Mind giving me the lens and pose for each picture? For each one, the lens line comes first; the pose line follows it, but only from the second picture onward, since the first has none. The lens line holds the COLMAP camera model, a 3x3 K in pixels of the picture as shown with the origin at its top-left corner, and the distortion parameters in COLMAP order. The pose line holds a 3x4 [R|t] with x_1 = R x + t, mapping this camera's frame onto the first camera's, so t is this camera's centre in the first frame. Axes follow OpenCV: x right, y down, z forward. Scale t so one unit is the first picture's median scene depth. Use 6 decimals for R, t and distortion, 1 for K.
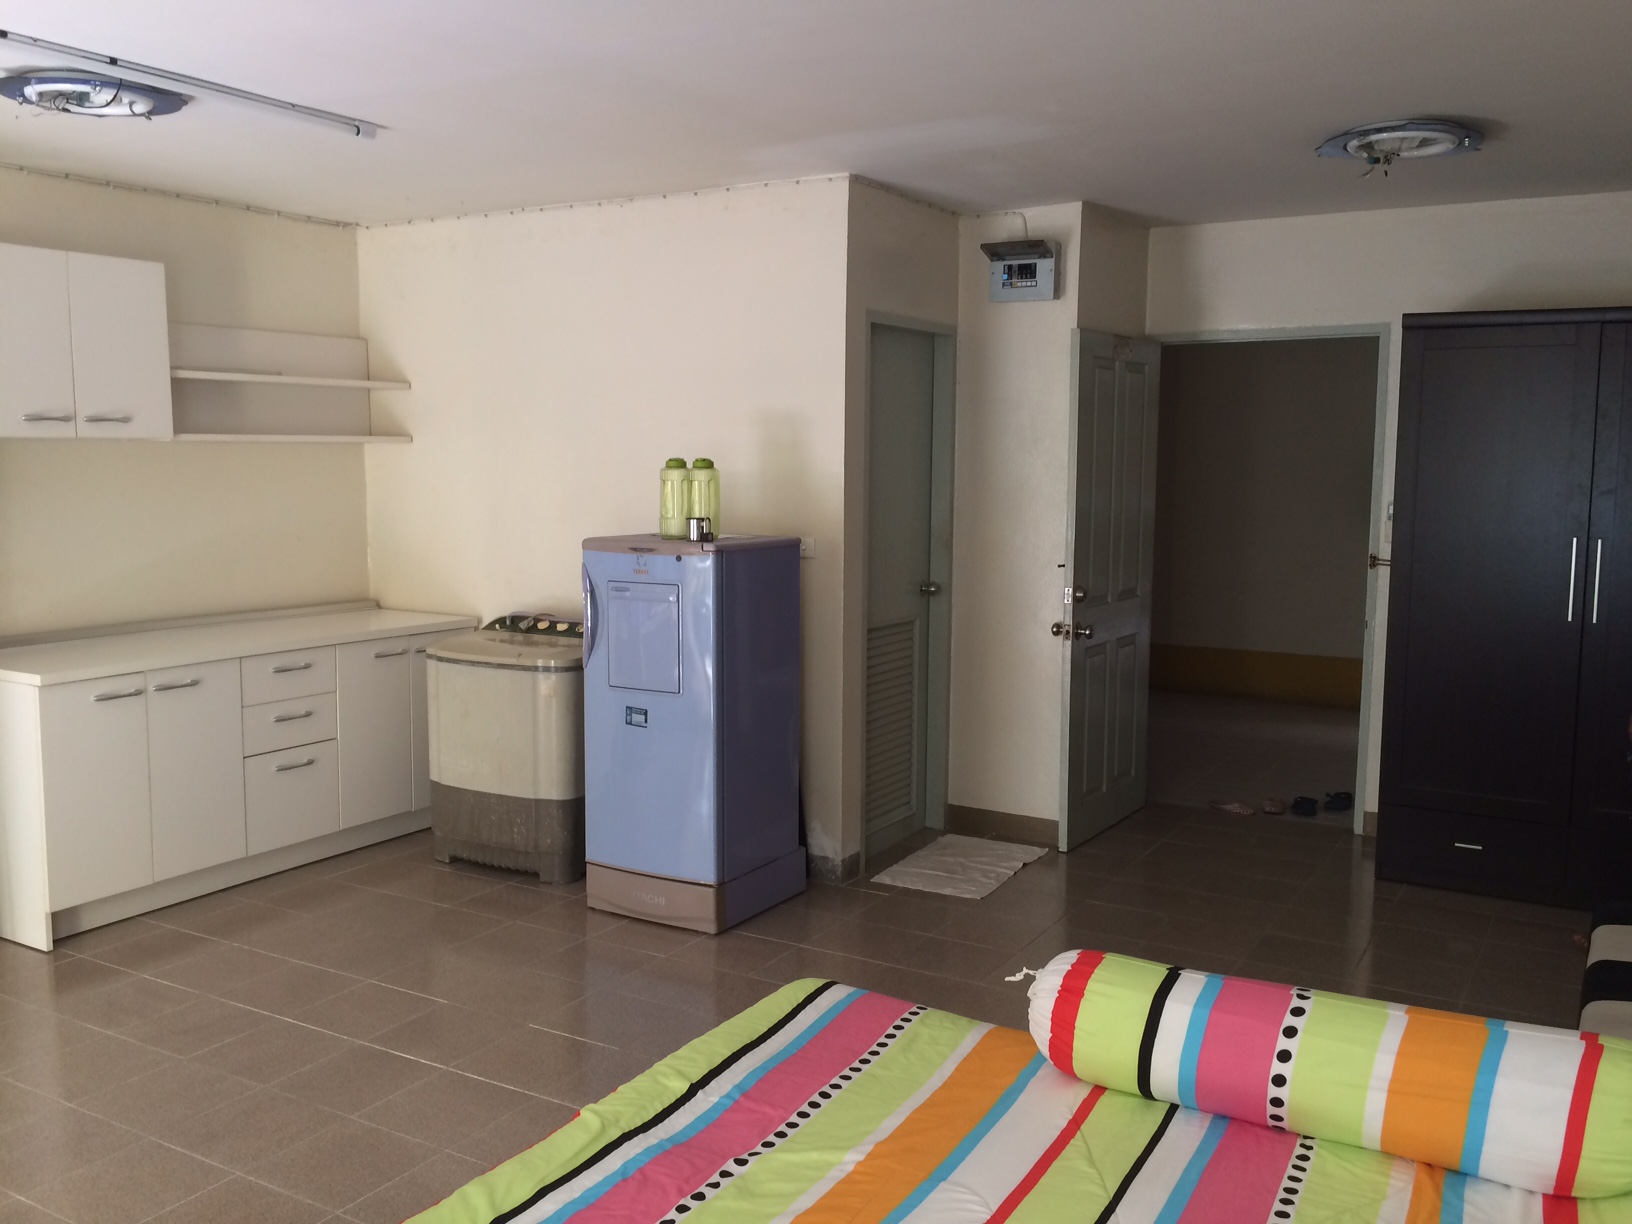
lens RADIAL K [[1405.1, 0, 798.4], [0, 1405.1, 612.0], [0, 0, 1]] dist [0.091885, -0.137402]
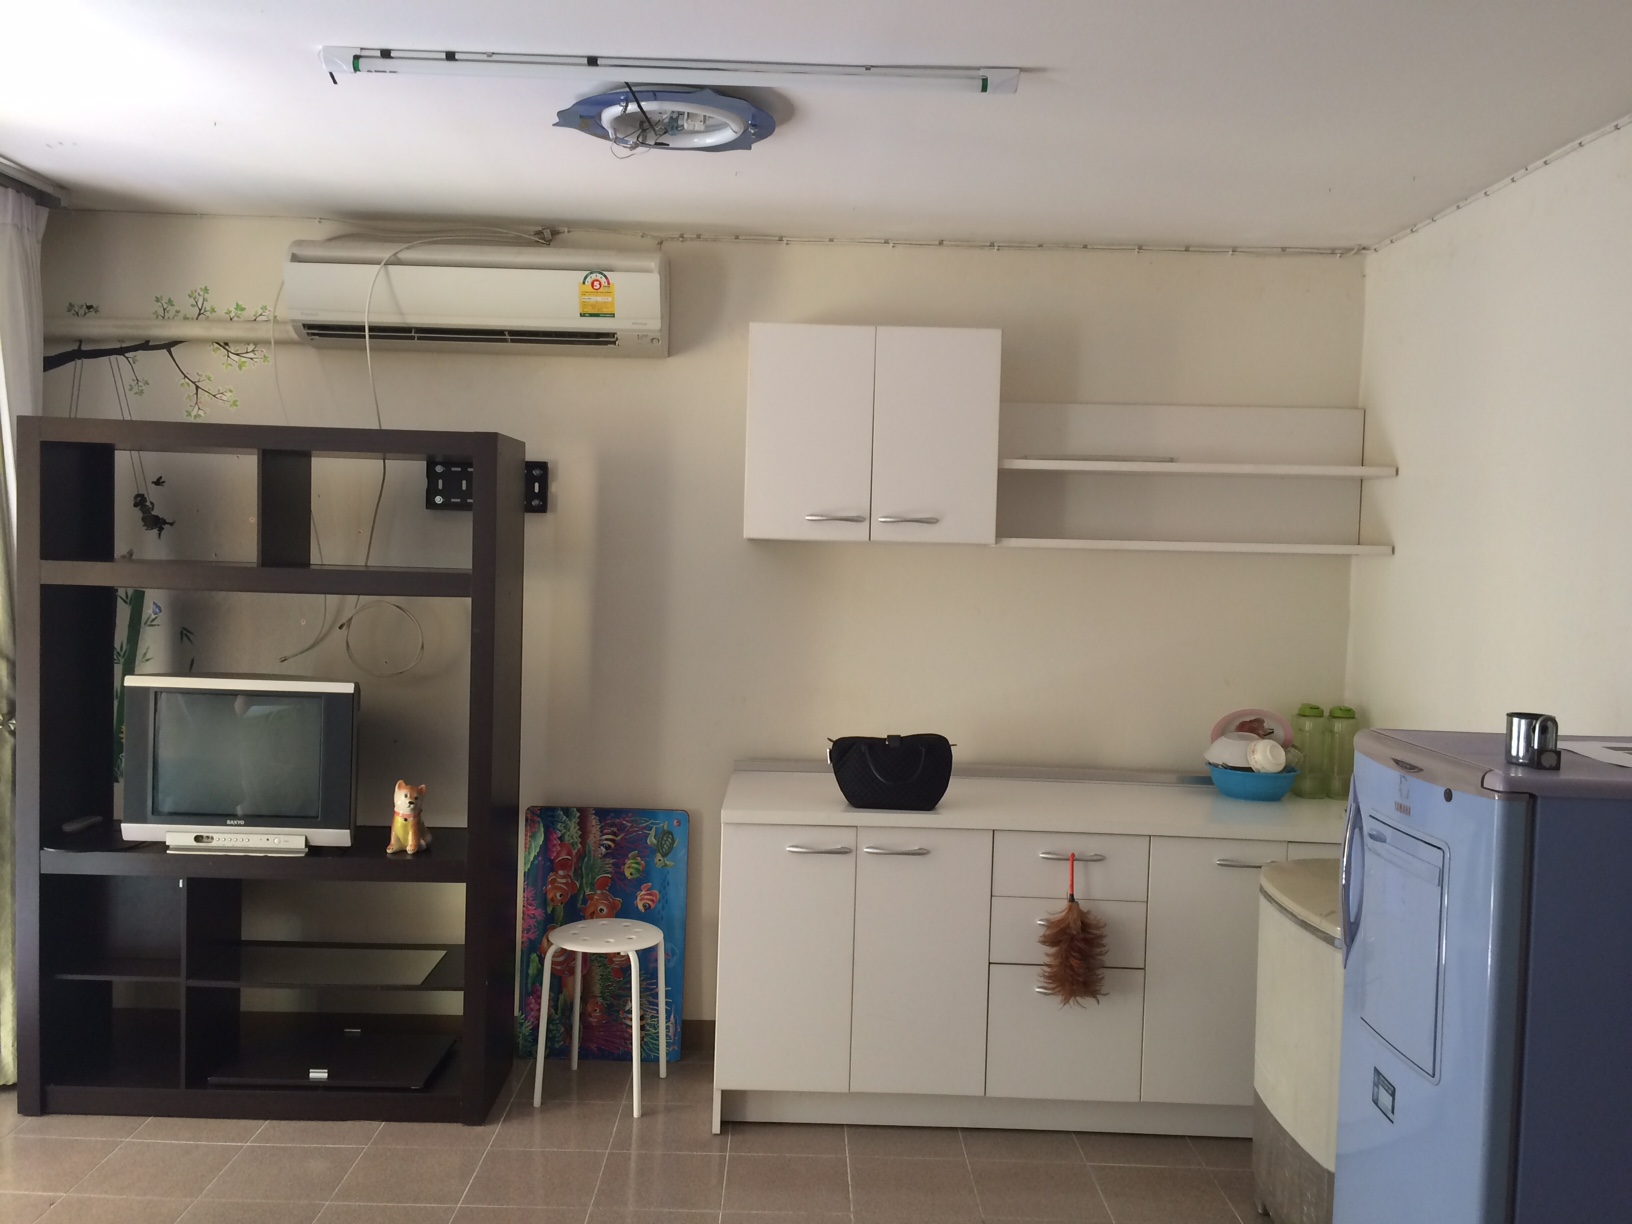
lens RADIAL K [[1405.1, 0, 806.5], [0, 1405.1, 616.7], [0, 0, 1]] dist [0.091885, -0.137402]
pose [[0.522196, 0.054559, -0.851079, 0.188012], [-0.121729, 0.992502, -0.011064, -0.059935], [0.844093, 0.109378, 0.524921, 0.501349]]
